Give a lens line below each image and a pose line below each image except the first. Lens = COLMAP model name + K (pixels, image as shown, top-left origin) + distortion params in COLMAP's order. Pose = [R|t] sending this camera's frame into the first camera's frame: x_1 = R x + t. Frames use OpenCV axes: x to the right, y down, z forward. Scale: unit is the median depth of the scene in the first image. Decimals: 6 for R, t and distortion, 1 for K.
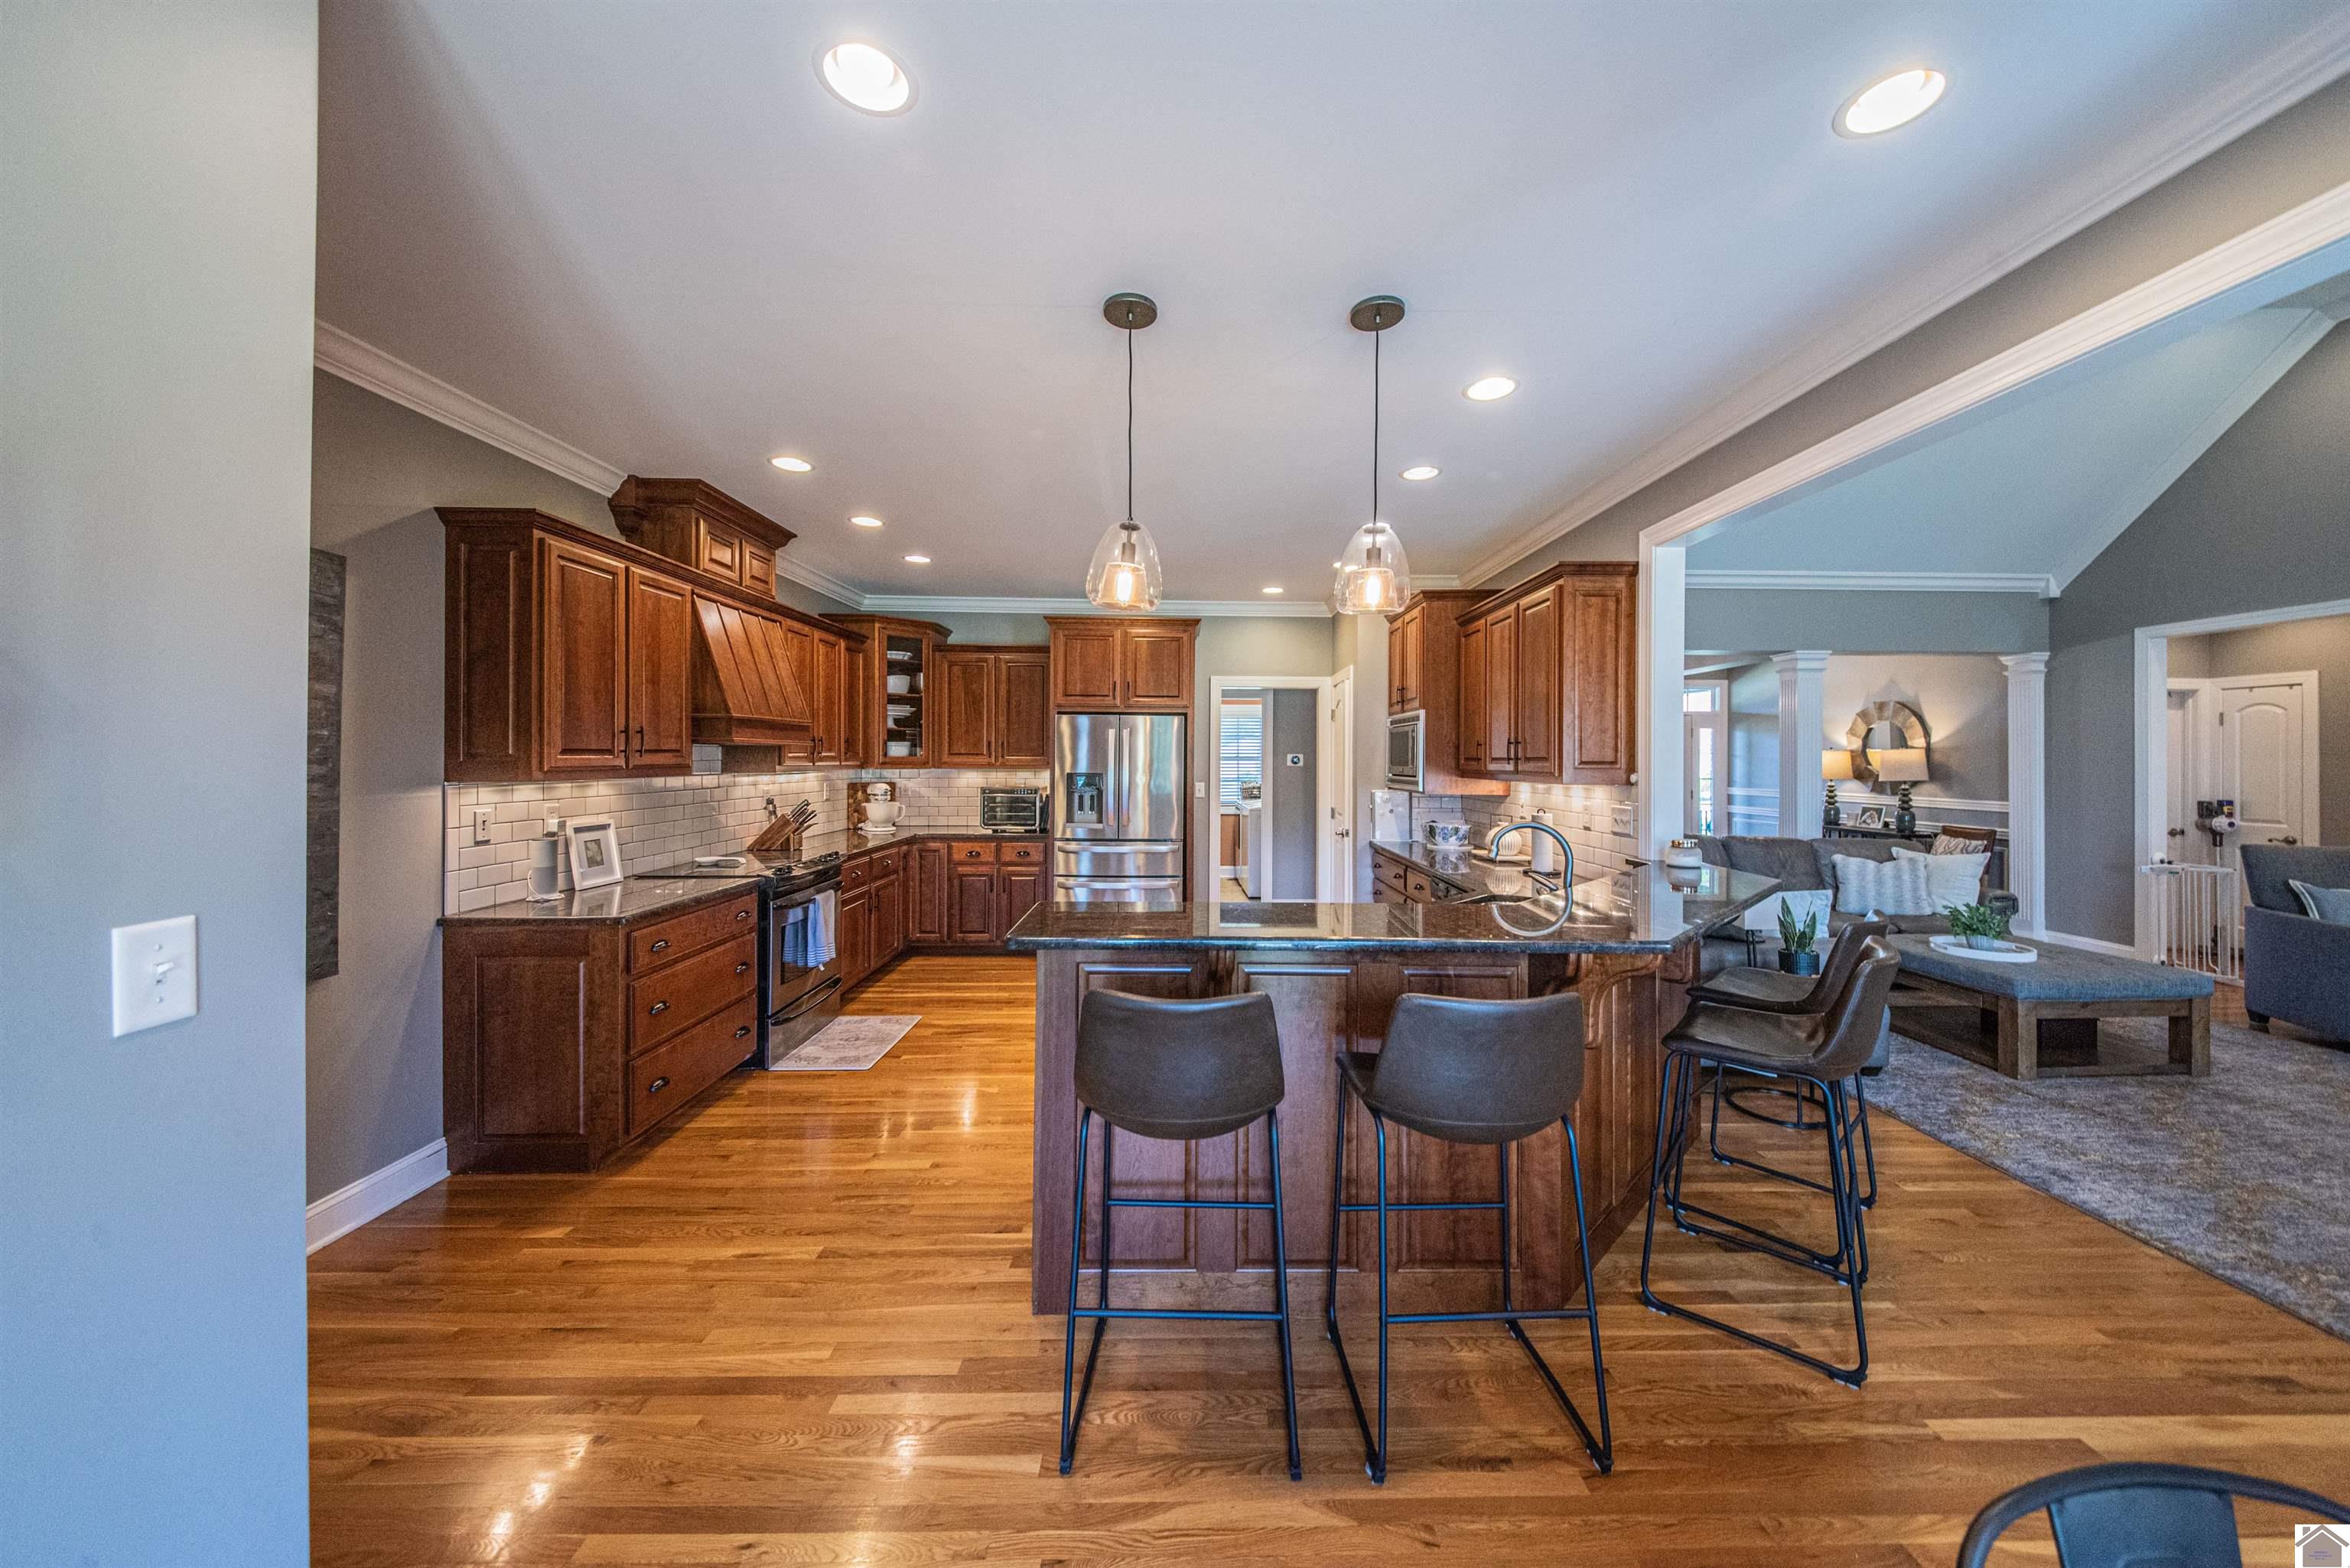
lens RADIAL K [[825.3, 0, 1209.8], [0, 825.3, 750.1], [0, 0, 1]] dist [0.000154, -0.000035]
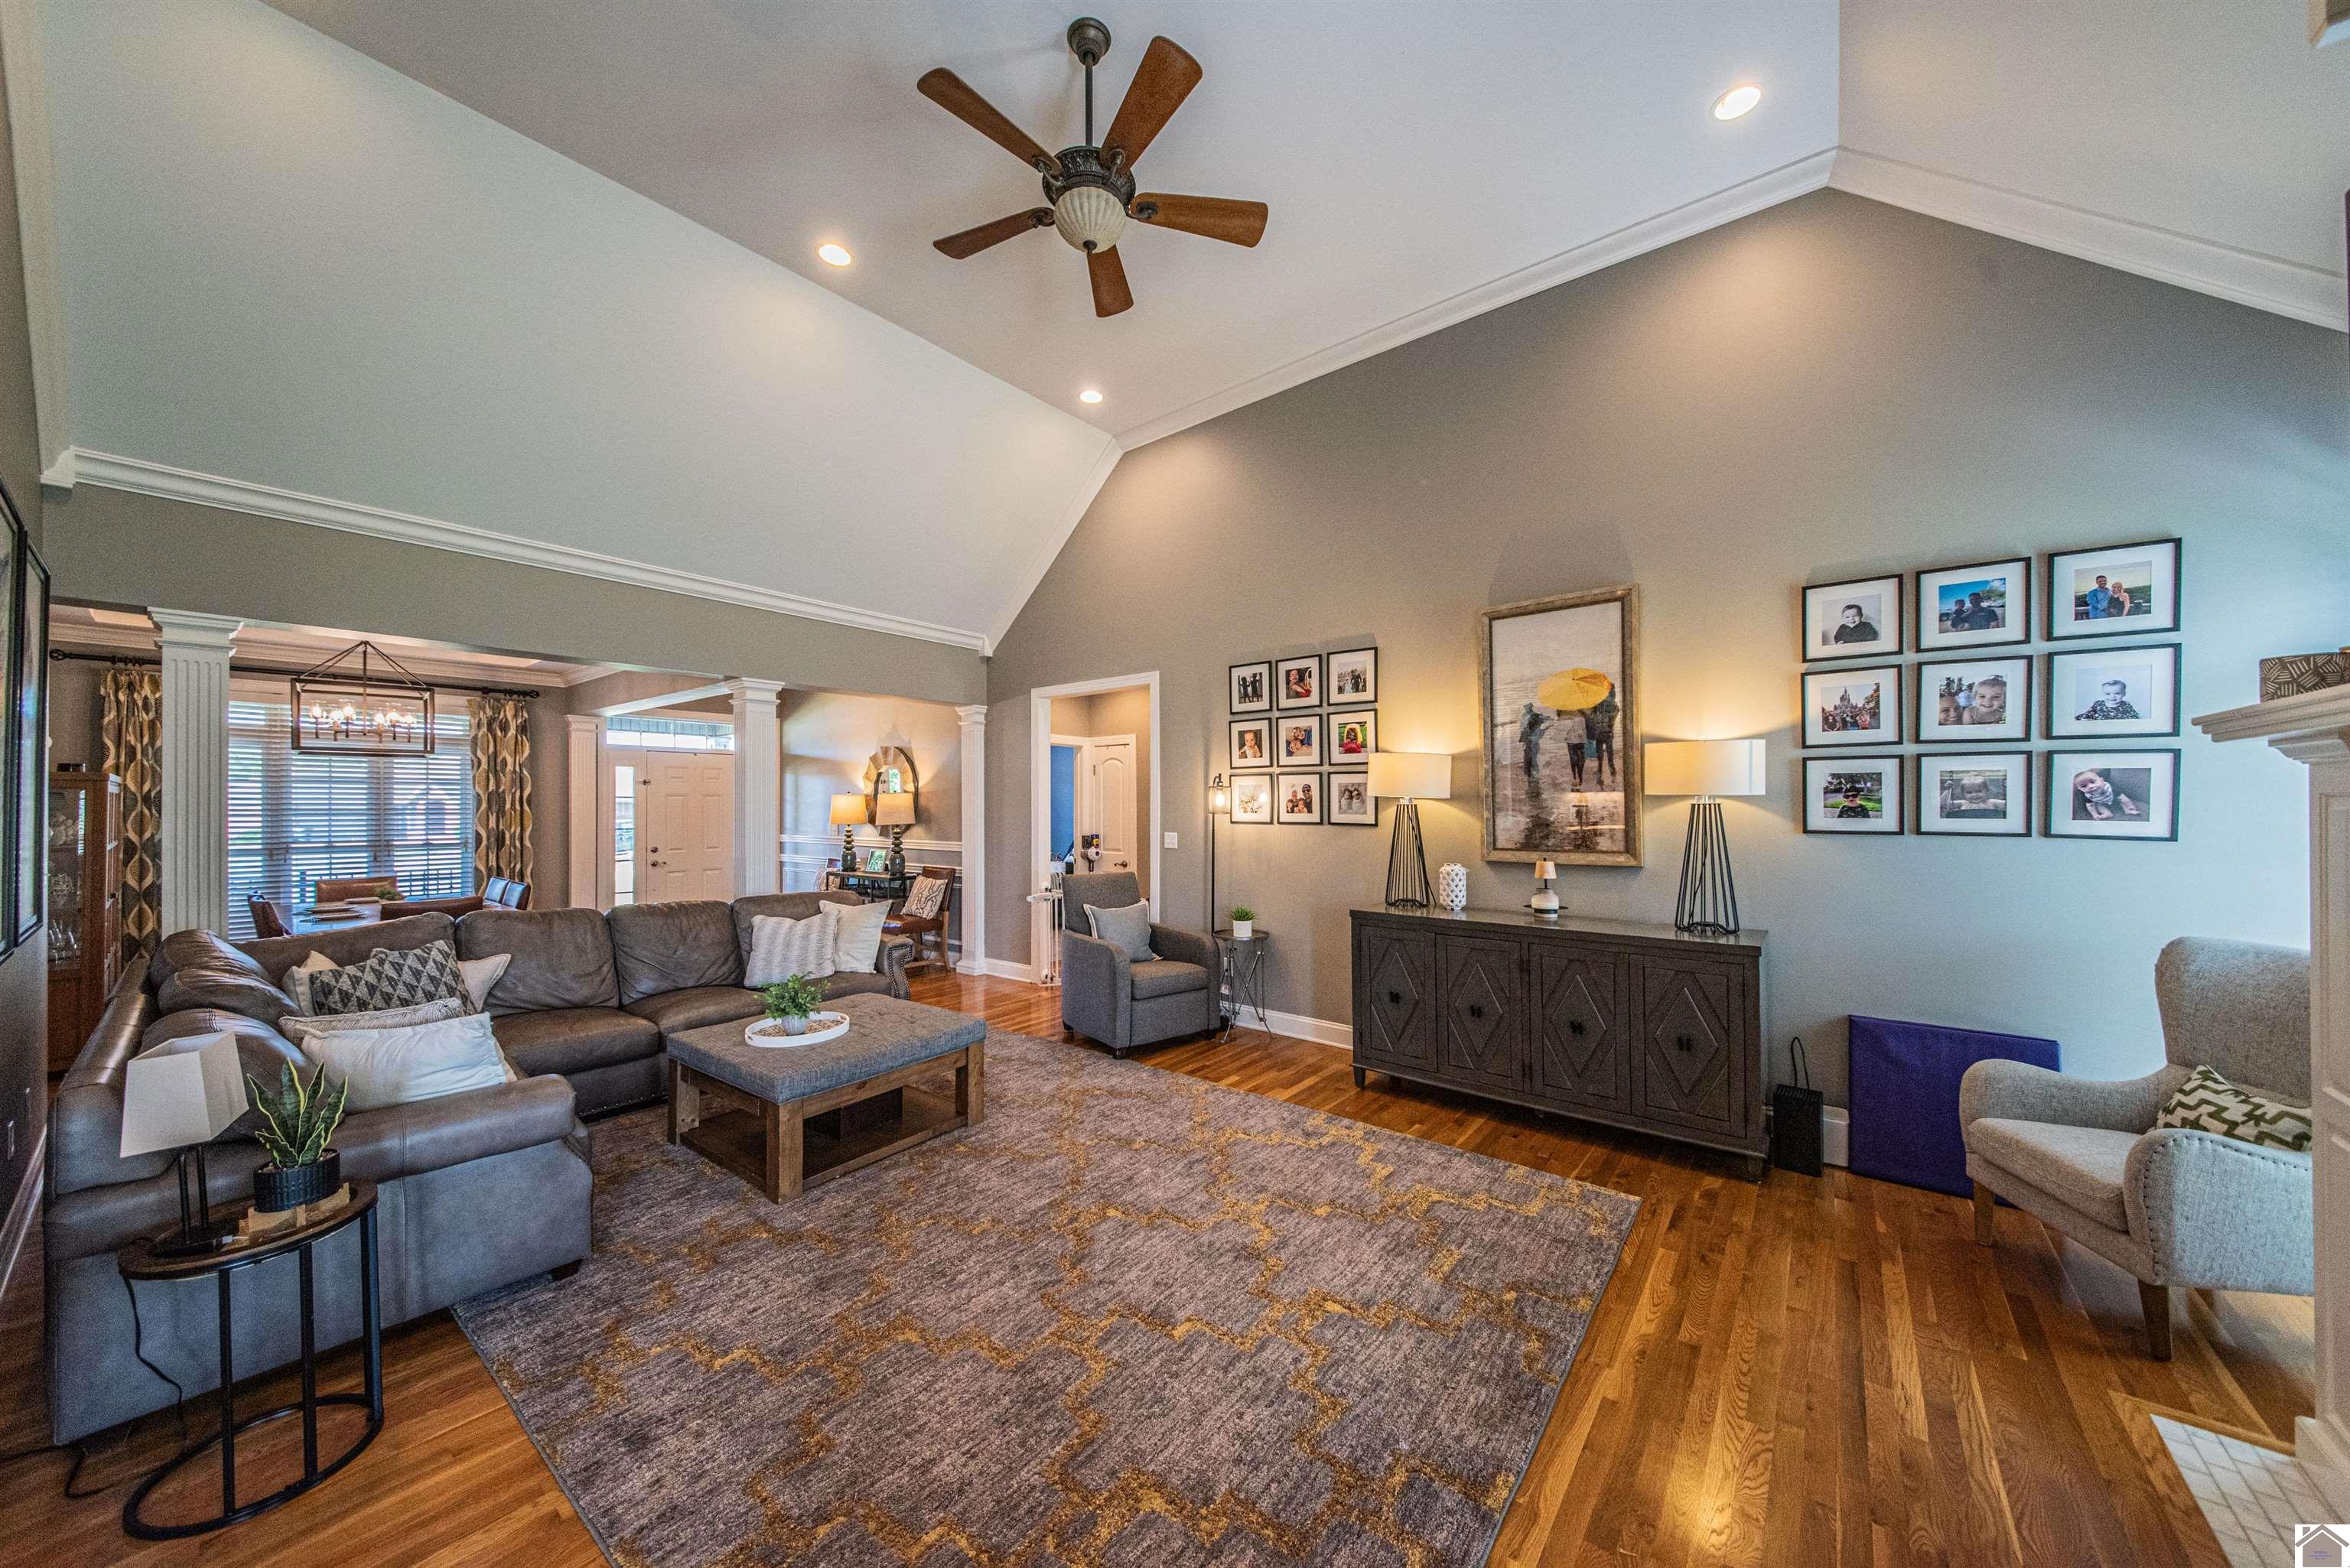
lens RADIAL K [[806.4, 0, 1175.0], [0, 806.4, 784.0], [0, 0, 1]] dist [0.012598, -0.000060]
pose [[0.645439, 0.011284, 0.763728, 0.358716], [-0.000673, 0.999899, -0.014205, 0.001496], [-0.763811, 0.008654, 0.645381, 0.111959]]
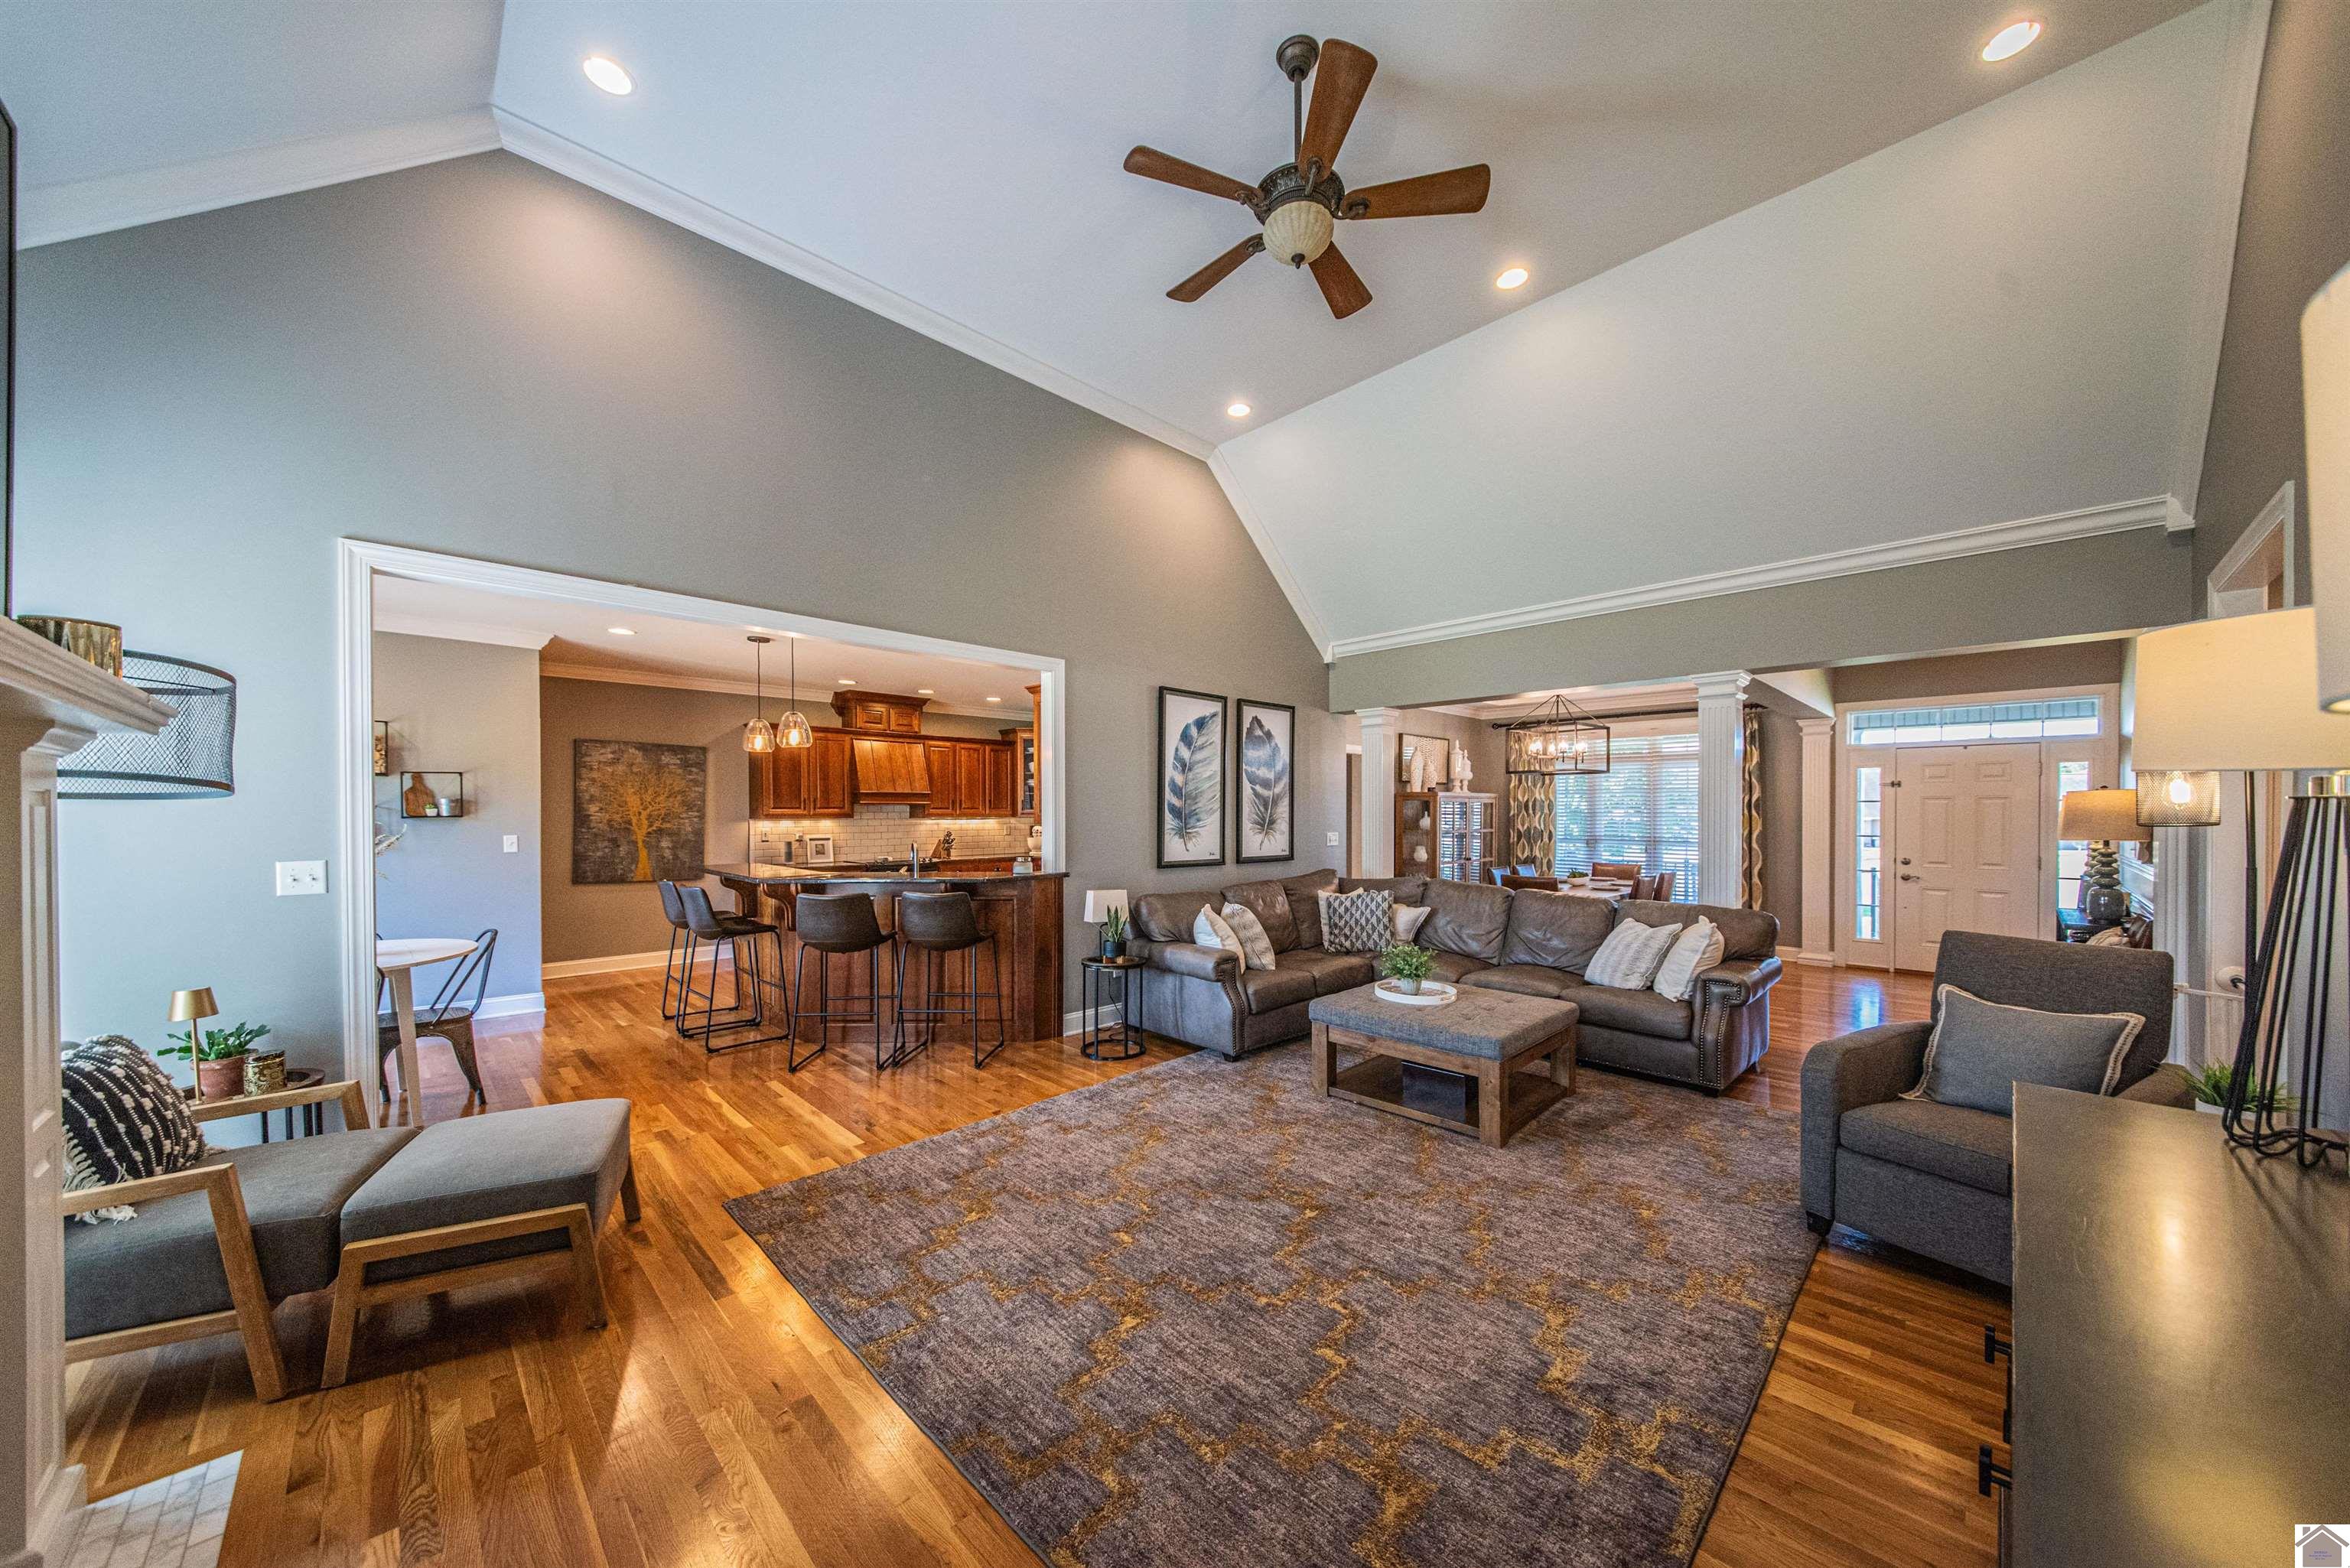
lens RADIAL K [[805.7, 0, 1180.9], [0, 805.7, 808.4], [0, 0, 1]] dist [0.030256, -0.000024]
pose [[0.679734, -0.006014, -0.733434, 0.965535], [0.008456, 0.999964, -0.000362, 0.006992], [0.733410, -0.005956, 0.679761, 0.070861]]
